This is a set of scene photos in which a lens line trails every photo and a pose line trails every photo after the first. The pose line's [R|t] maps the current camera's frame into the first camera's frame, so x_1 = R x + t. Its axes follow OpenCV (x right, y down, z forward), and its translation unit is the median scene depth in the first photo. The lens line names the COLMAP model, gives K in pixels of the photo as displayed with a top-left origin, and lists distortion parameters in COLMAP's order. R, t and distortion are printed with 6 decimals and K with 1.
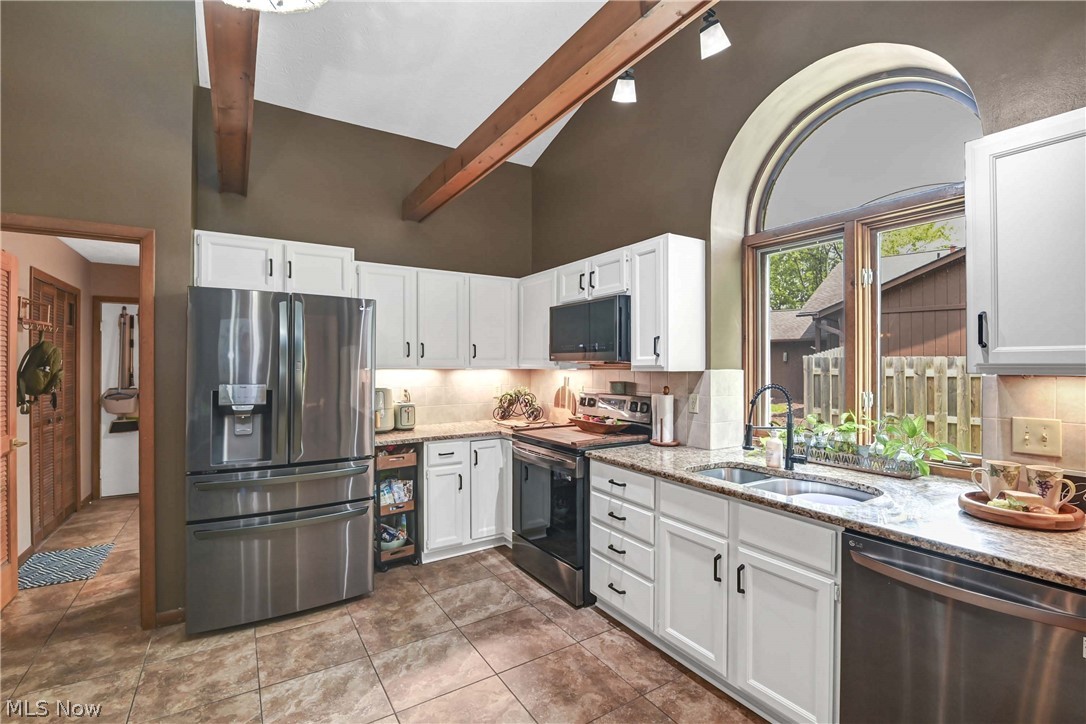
lens RADIAL K [[484.1, 0, 526.2], [0, 484.1, 361.1], [0, 0, 1]] dist [-0.012327, -0.005789]
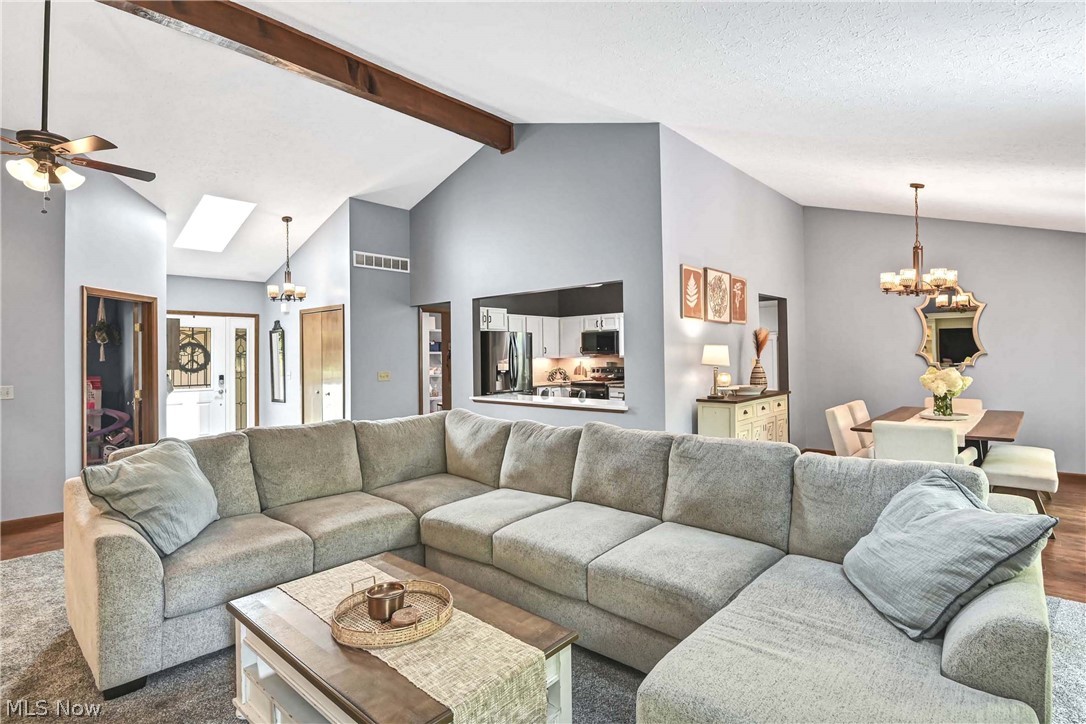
lens RADIAL K [[533.4, 0, 558.0], [0, 533.4, 350.2], [0, 0, 1]] dist [-0.003948, -0.001600]
pose [[0.950440, -0.010424, 0.310734, -1.258562], [0.012905, 0.999899, -0.005929, -0.009499], [-0.310641, 0.009645, 0.950478, -2.138384]]
